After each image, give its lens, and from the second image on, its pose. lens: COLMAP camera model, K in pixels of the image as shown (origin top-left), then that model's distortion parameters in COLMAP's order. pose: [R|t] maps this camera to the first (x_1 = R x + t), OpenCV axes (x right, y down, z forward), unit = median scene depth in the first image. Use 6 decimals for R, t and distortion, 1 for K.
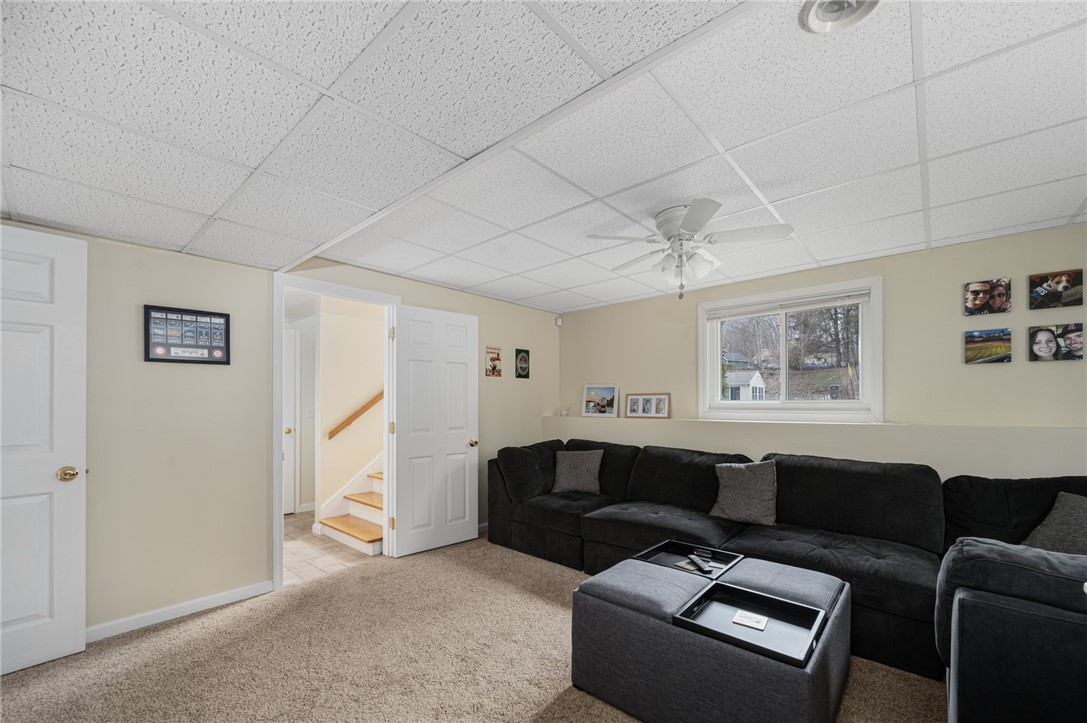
lens RADIAL K [[433.5, 0, 555.1], [0, 433.5, 400.6], [0, 0, 1]] dist [-0.006642, 0.000484]
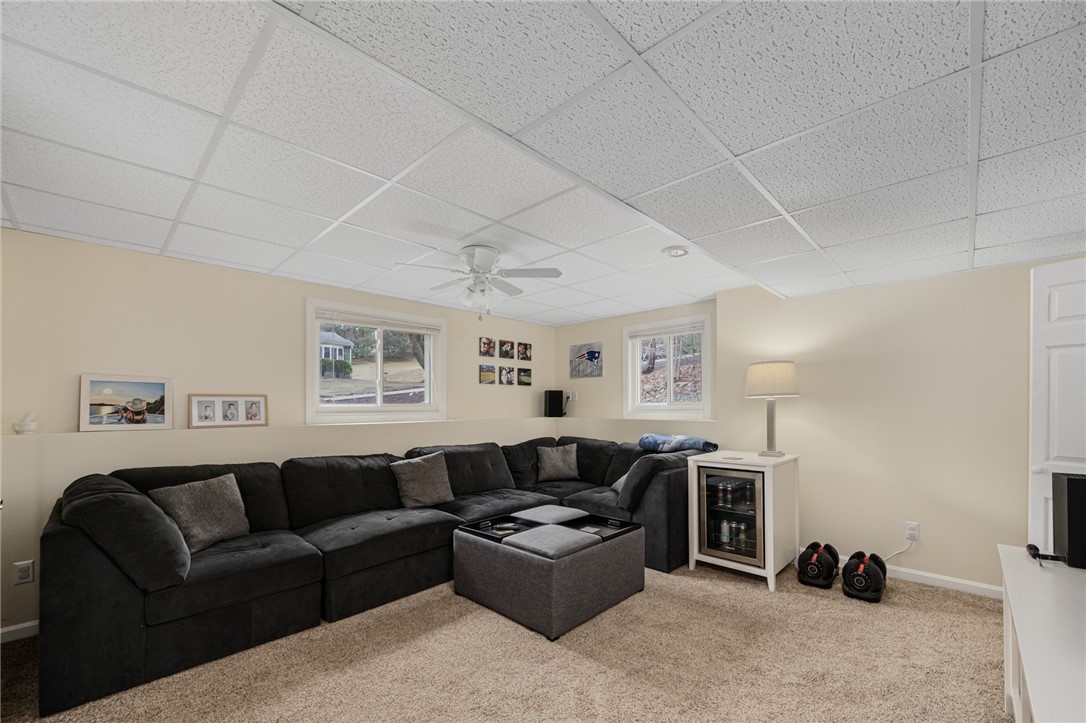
lens RADIAL K [[429.4, 0, 549.3], [0, 429.4, 403.1], [0, 0, 1]] dist [-0.010083, 0.000007]
pose [[0.063707, 0.004348, 0.997959, -0.627165], [-0.002676, 0.999988, -0.004186, 0.000737], [-0.997965, -0.002404, 0.063718, 0.509200]]
